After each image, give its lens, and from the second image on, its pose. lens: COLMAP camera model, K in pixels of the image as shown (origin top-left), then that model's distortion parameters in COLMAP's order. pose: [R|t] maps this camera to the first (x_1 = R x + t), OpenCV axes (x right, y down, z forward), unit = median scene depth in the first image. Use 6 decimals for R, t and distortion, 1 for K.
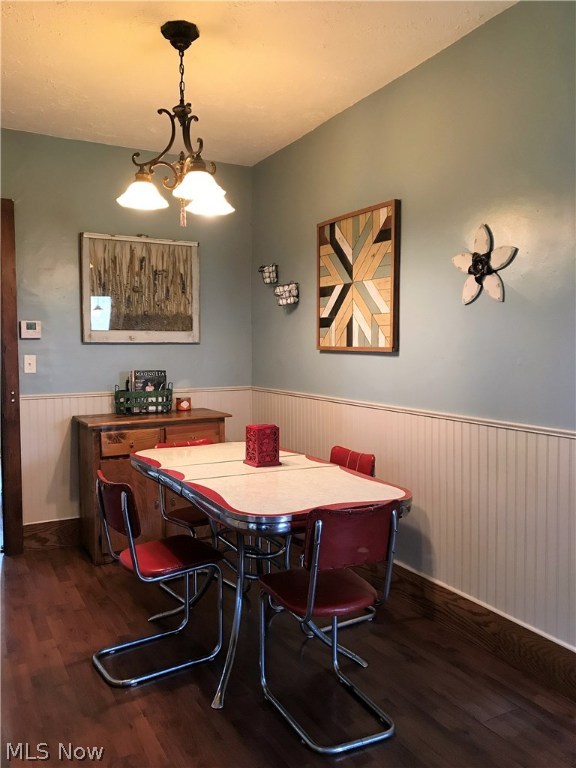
lens RADIAL K [[634.6, 0, 299.7], [0, 634.6, 370.1], [0, 0, 1]] dist [-0.007249, -0.002343]
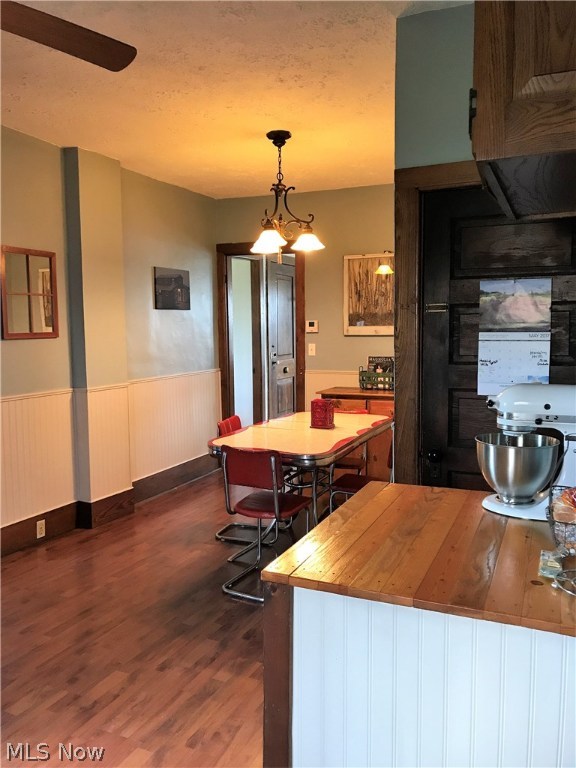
lens RADIAL K [[622.2, 0, 288.0], [0, 622.2, 384.0], [0, 0, 1]] dist [0.009688, 0.001969]
pose [[0.606704, 0.072127, -0.791649, 0.780810], [-0.023160, 0.997056, 0.073092, -0.038650], [0.794590, -0.026011, 0.606589, 0.077905]]
